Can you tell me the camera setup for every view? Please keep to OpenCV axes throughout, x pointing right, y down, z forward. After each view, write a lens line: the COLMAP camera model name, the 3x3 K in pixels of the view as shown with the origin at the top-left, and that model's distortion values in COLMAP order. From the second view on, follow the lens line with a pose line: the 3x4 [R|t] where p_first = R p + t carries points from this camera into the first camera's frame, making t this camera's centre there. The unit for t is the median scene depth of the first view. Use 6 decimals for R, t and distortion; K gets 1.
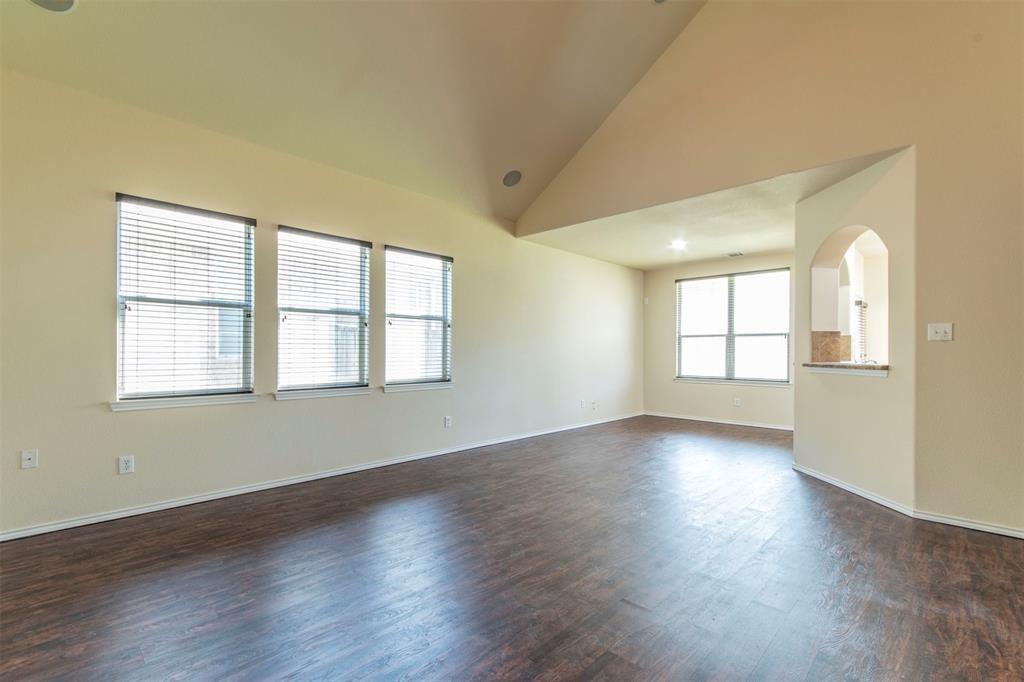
lens RADIAL K [[456.0, 0, 514.2], [0, 456.0, 348.4], [0, 0, 1]] dist [0.004295, -0.000187]
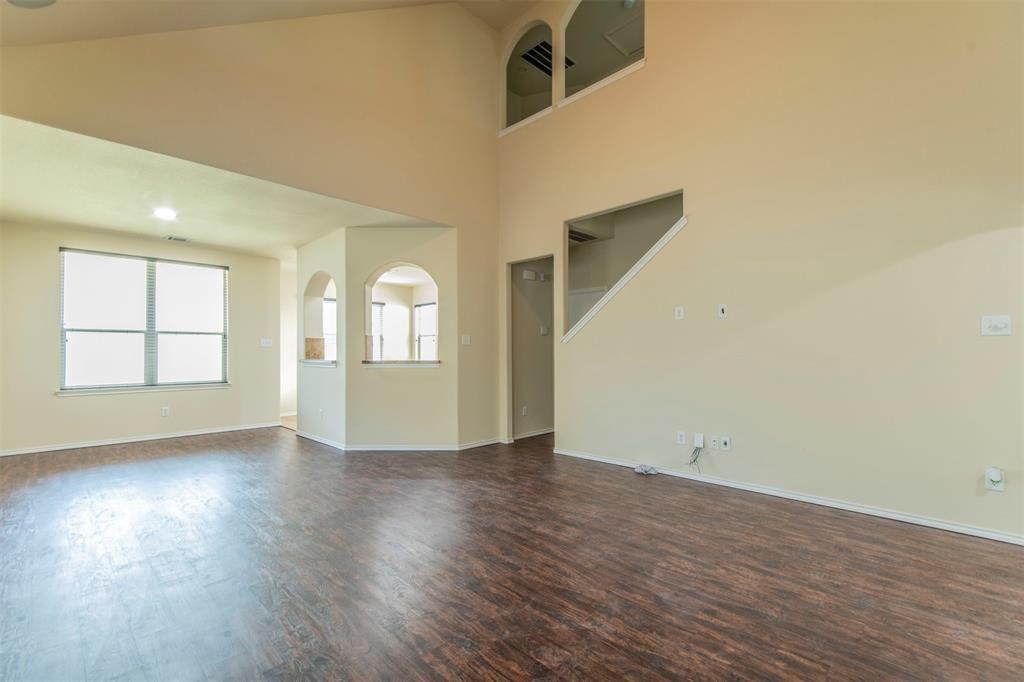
lens RADIAL K [[456.0, 0, 513.2], [0, 456.0, 340.7], [0, 0, 1]] dist [0.004295, -0.000187]
pose [[0.017168, 0.008886, 0.999813, -0.343167], [-0.002305, 0.999958, -0.008848, -0.007448], [-0.999850, -0.002153, 0.017188, 0.334597]]
